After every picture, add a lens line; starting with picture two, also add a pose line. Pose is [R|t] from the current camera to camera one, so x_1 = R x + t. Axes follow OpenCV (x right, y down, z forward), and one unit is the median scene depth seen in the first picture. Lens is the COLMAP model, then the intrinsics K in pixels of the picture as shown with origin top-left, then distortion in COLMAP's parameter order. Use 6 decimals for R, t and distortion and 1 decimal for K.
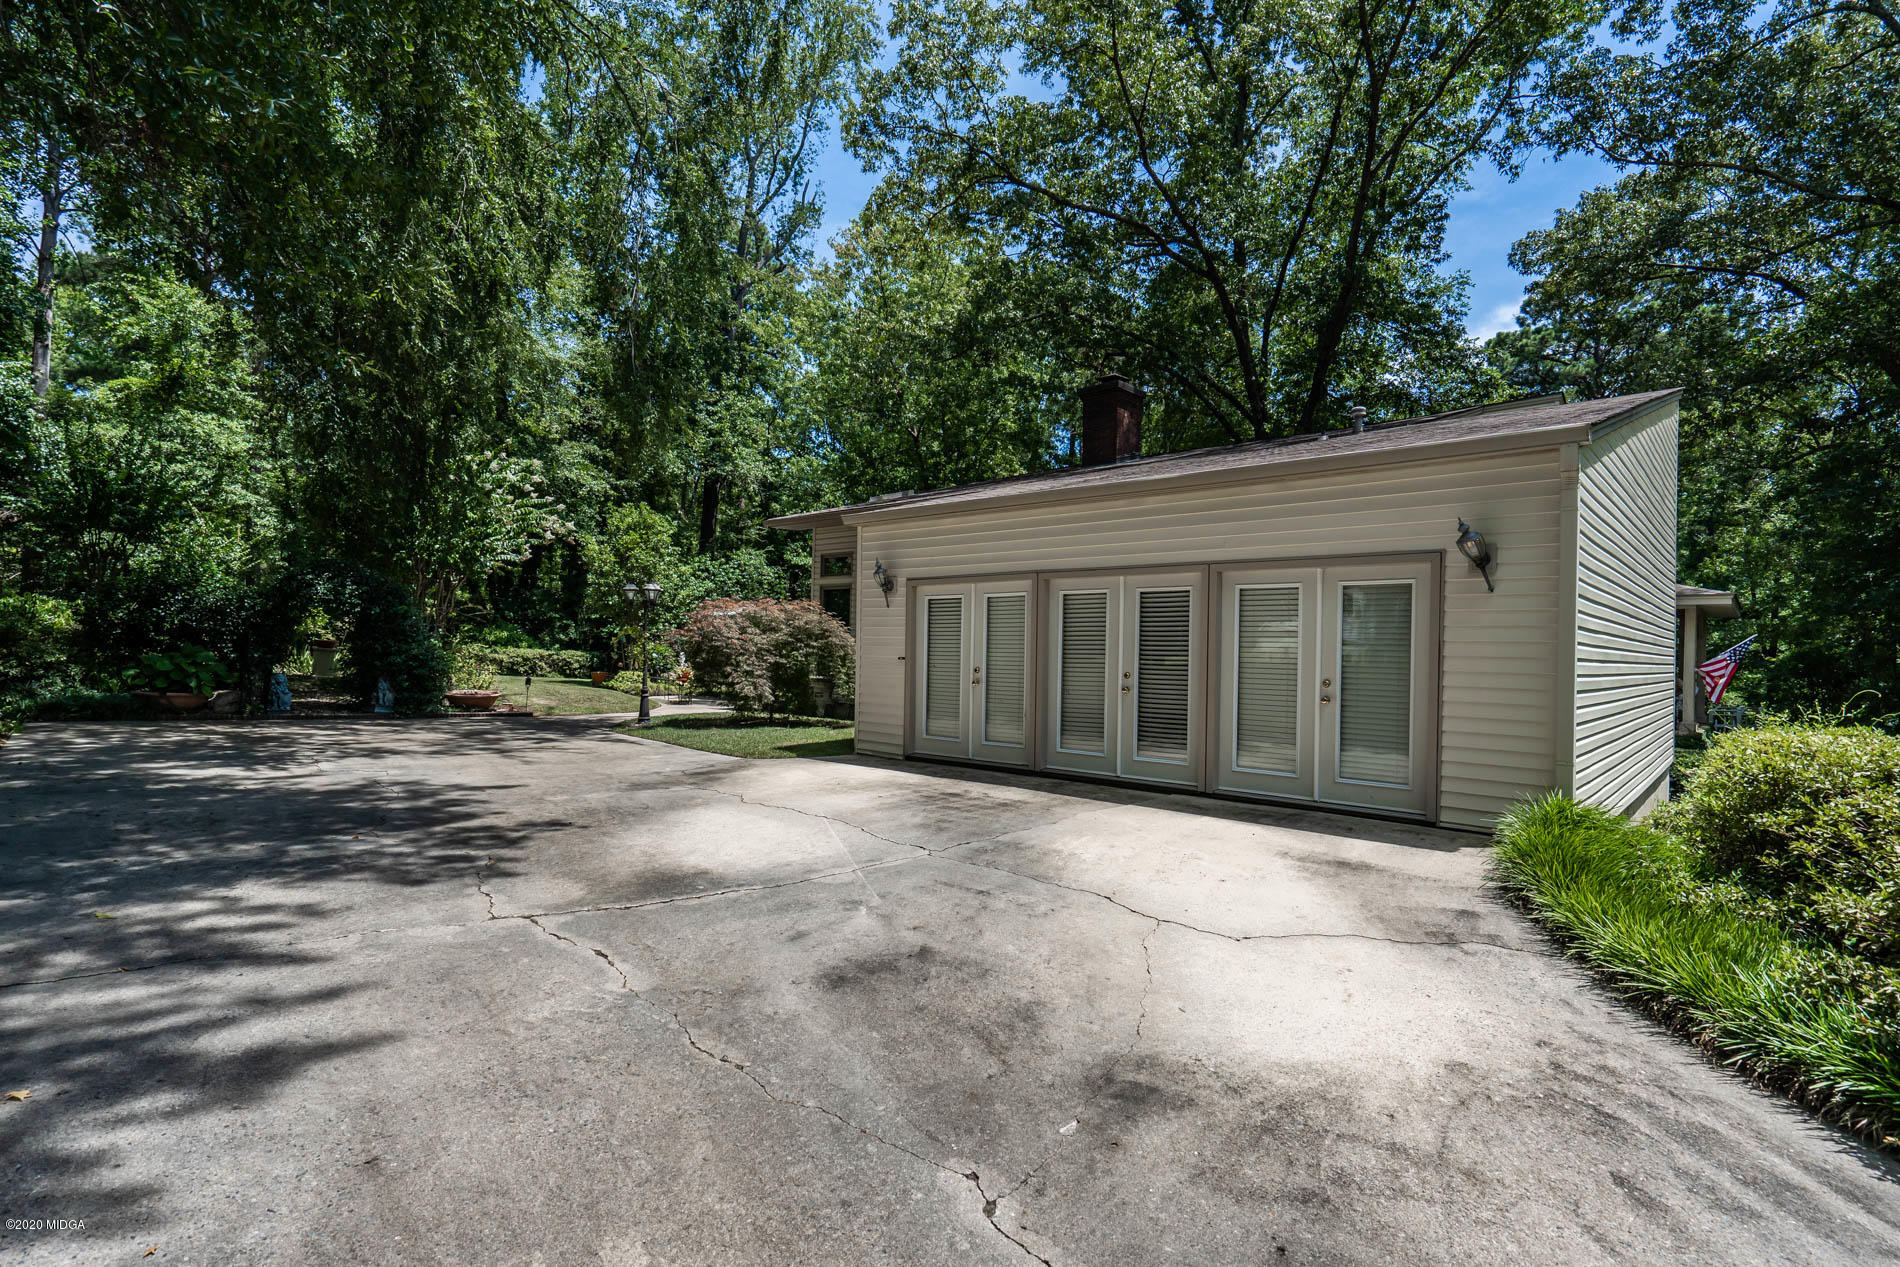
lens RADIAL K [[919.0, 0, 948.6], [0, 919.0, 643.2], [0, 0, 1]] dist [0.003534, -0.000051]
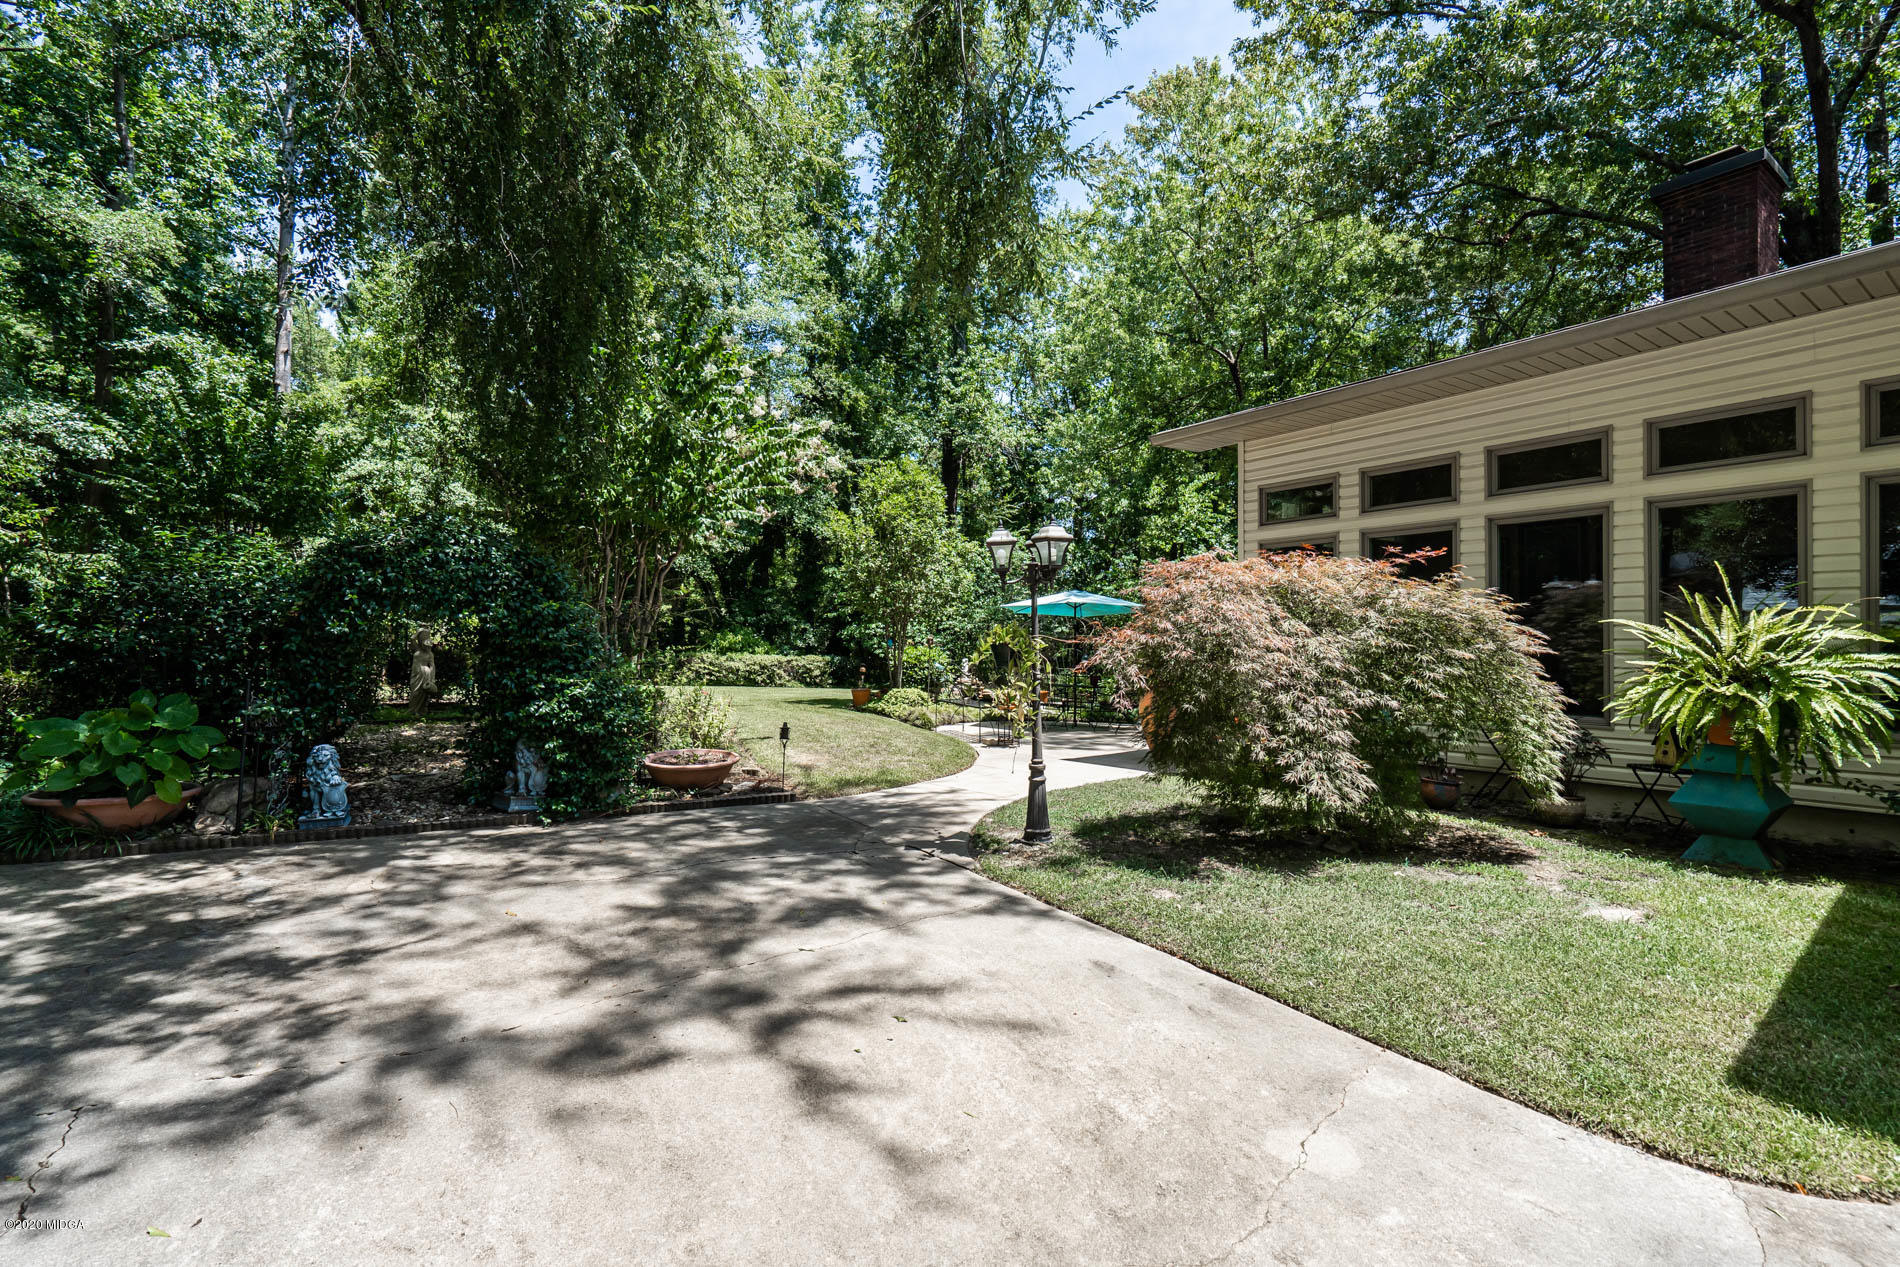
lens RADIAL K [[866.9, 0, 951.7], [0, 866.9, 642.5], [0, 0, 1]] dist [-0.000120, 0.000639]
pose [[0.977404, -0.029635, -0.209294, -0.105514], [0.031523, 0.999487, 0.005693, -0.005027], [0.209018, -0.012162, 0.977836, 0.218483]]
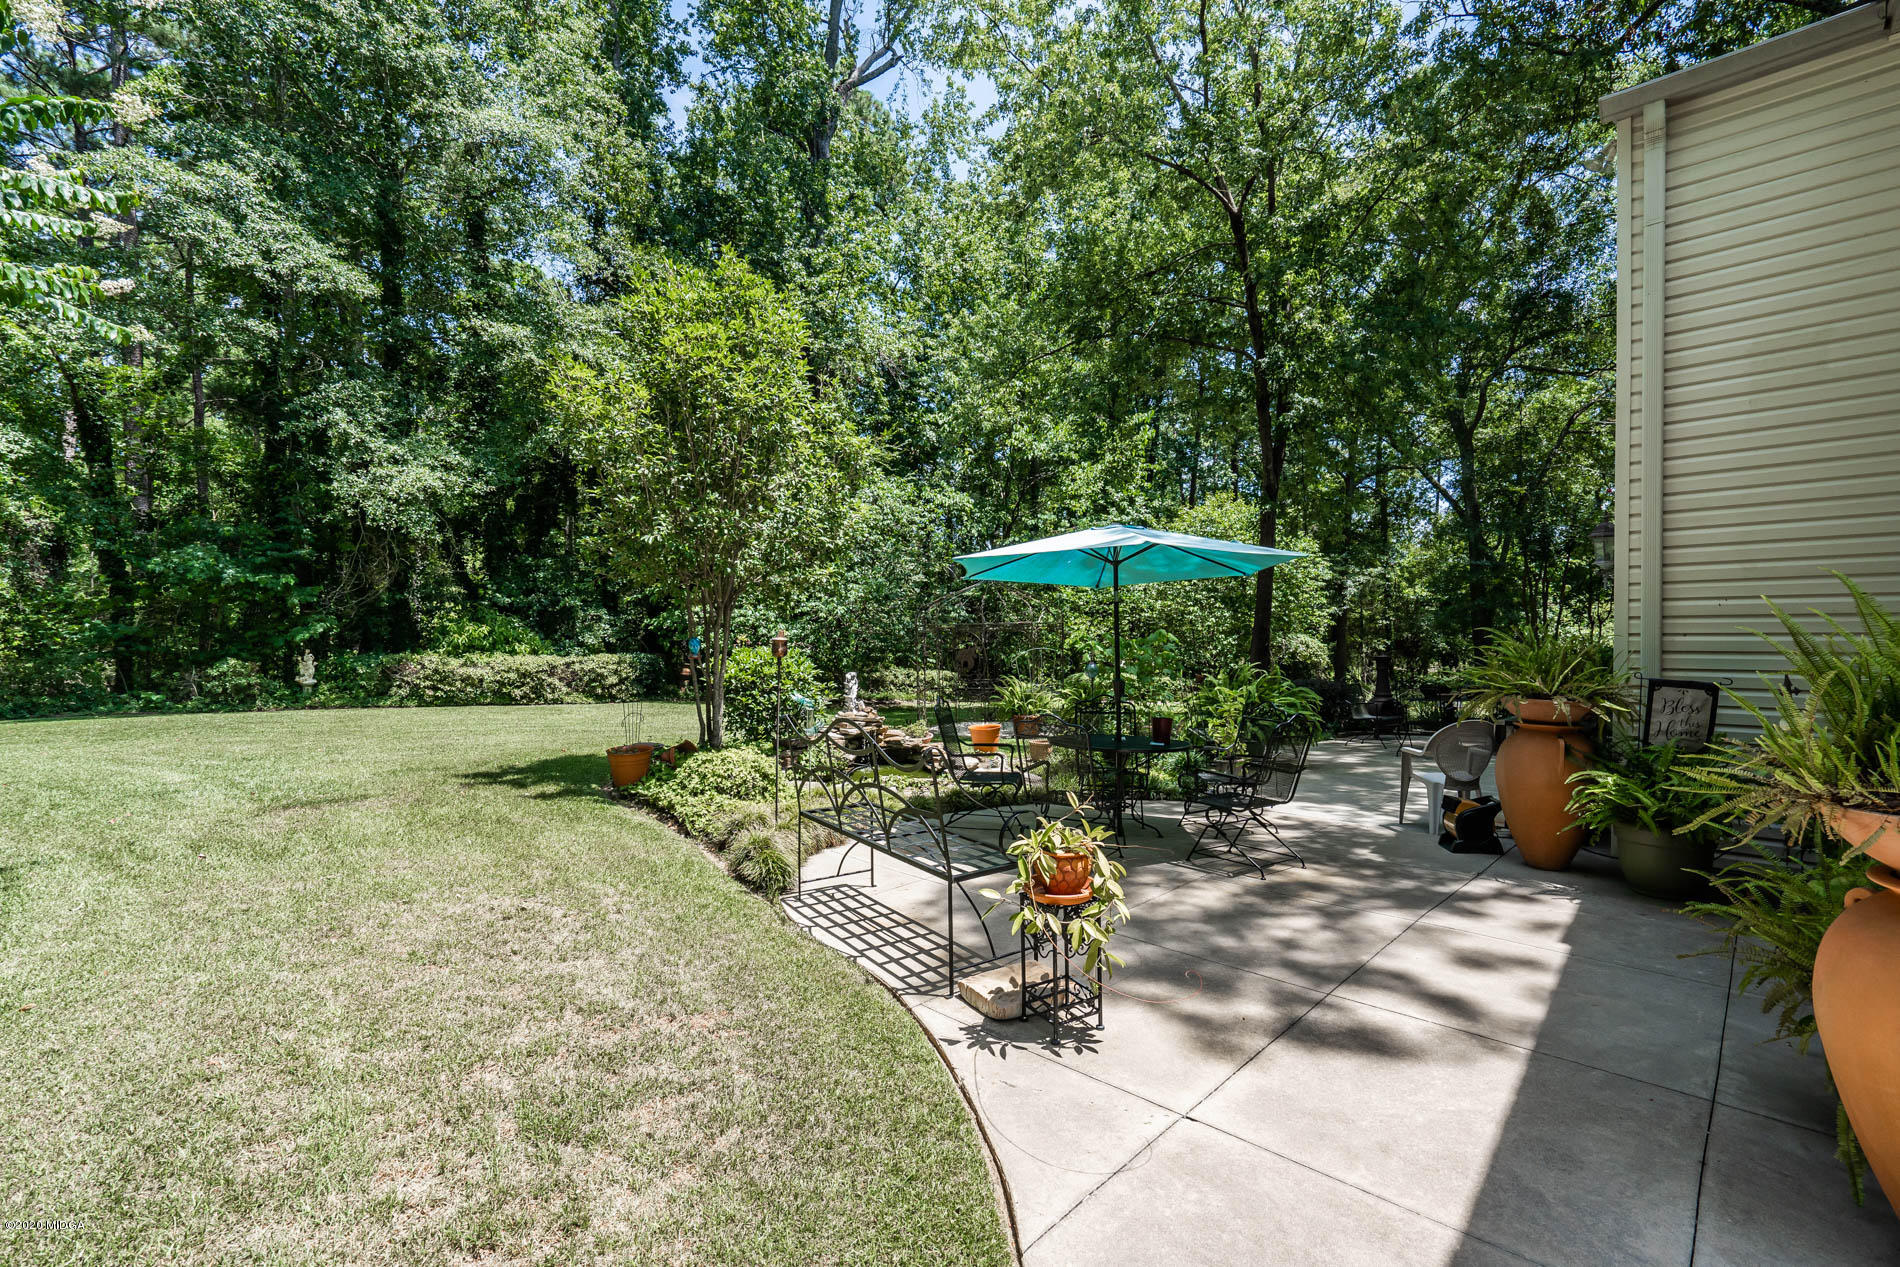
lens RADIAL K [[872.5, 0, 980.3], [0, 872.5, 639.7], [0, 0, 1]] dist [-0.001433, -0.000089]
pose [[0.998865, -0.045626, -0.013647, -0.158690], [0.046009, 0.998513, 0.029256, -0.007421], [0.012292, -0.029851, 0.999479, 0.442225]]
